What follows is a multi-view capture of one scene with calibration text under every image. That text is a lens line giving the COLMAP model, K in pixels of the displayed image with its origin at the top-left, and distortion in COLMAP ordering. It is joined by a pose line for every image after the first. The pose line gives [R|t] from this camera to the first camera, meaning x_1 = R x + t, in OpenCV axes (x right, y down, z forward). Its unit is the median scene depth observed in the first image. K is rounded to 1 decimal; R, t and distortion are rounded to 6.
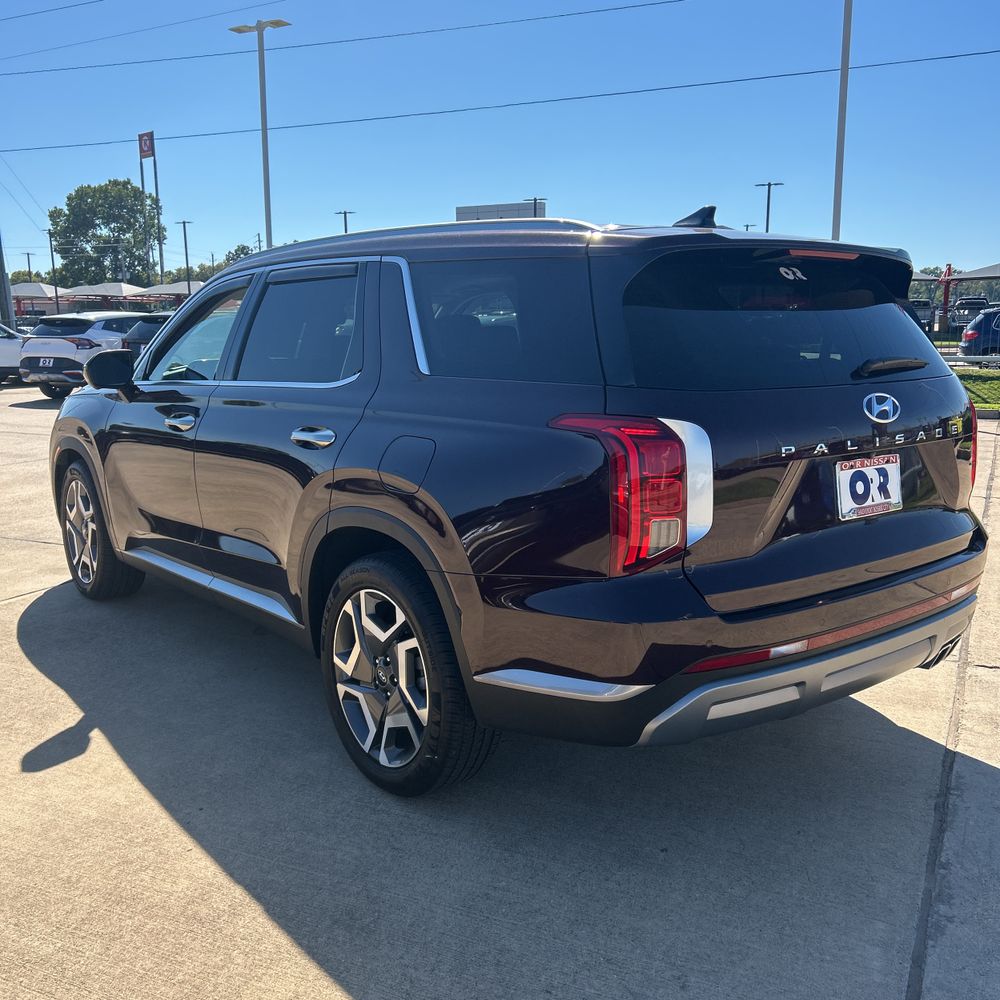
lens RADIAL K [[1018.2, 0, 492.6], [0, 1018.2, 500.8], [0, 0, 1]] dist [0.006397, -0.006190]
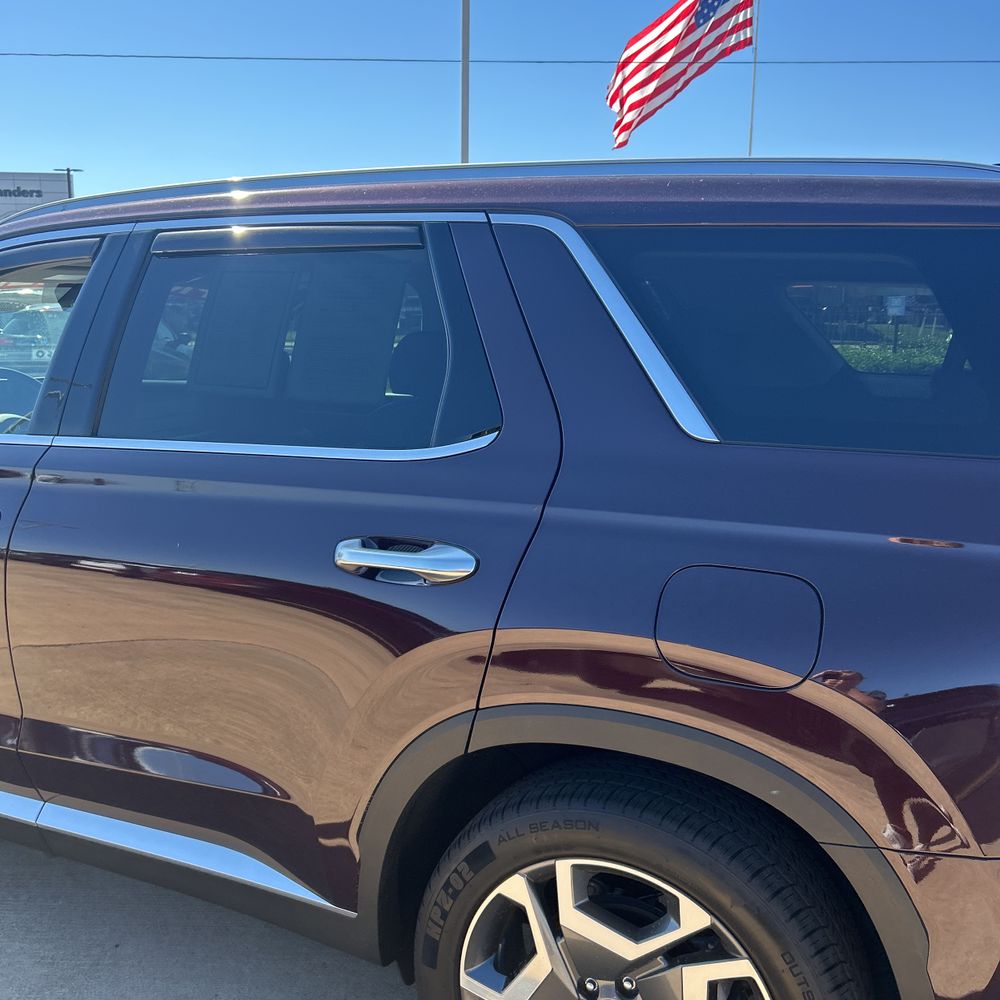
lens RADIAL K [[1068.2, 0, 499.5], [0, 1068.2, 503.5], [0, 0, 1]] dist [0.032168, -0.003460]
pose [[0.911310, -0.053514, 0.408227, -0.357931], [0.053604, 0.998499, 0.011228, -0.096577], [-0.408216, 0.011650, 0.912811, 0.501703]]
